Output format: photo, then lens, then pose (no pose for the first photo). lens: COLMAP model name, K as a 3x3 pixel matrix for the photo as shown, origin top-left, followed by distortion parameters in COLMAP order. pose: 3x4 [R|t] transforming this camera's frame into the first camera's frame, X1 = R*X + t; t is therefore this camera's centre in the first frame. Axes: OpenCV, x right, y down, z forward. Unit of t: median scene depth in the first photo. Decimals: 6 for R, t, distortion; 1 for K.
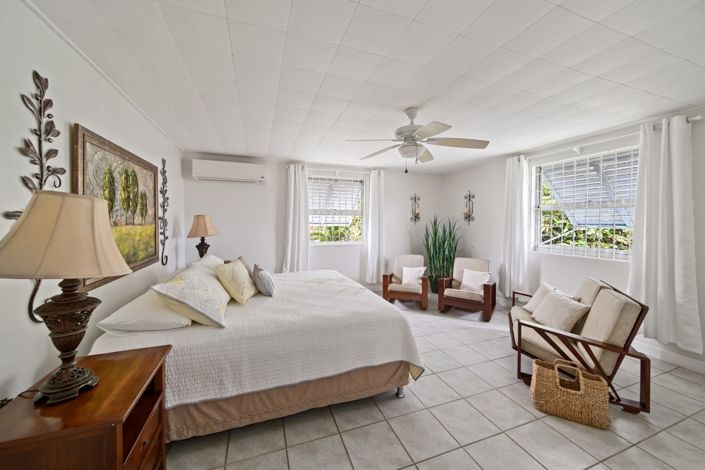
lens RADIAL K [[250.1, 0, 341.9], [0, 250.1, 224.7], [0, 0, 1]] dist [-0.000330, -0.001076]
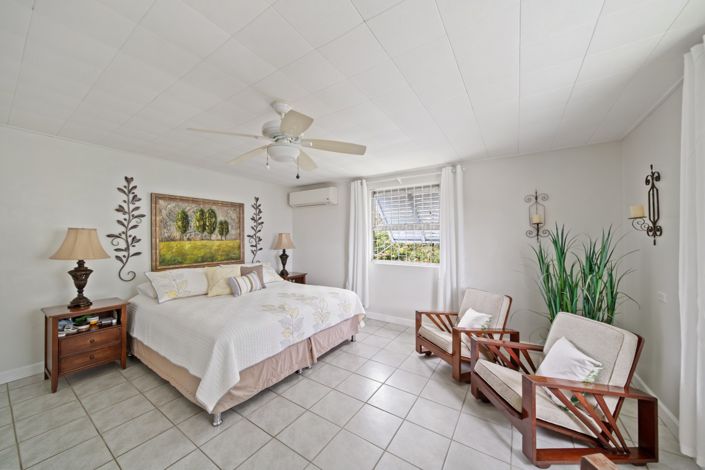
lens RADIAL K [[250.1, 0, 352.4], [0, 250.1, 235.0], [0, 0, 1]] dist [-0.000330, -0.001076]
pose [[0.609271, -0.009966, -0.792899, 1.142807], [-0.007582, 0.999802, -0.018392, -0.011174], [0.792926, 0.017217, 0.609075, 0.720971]]
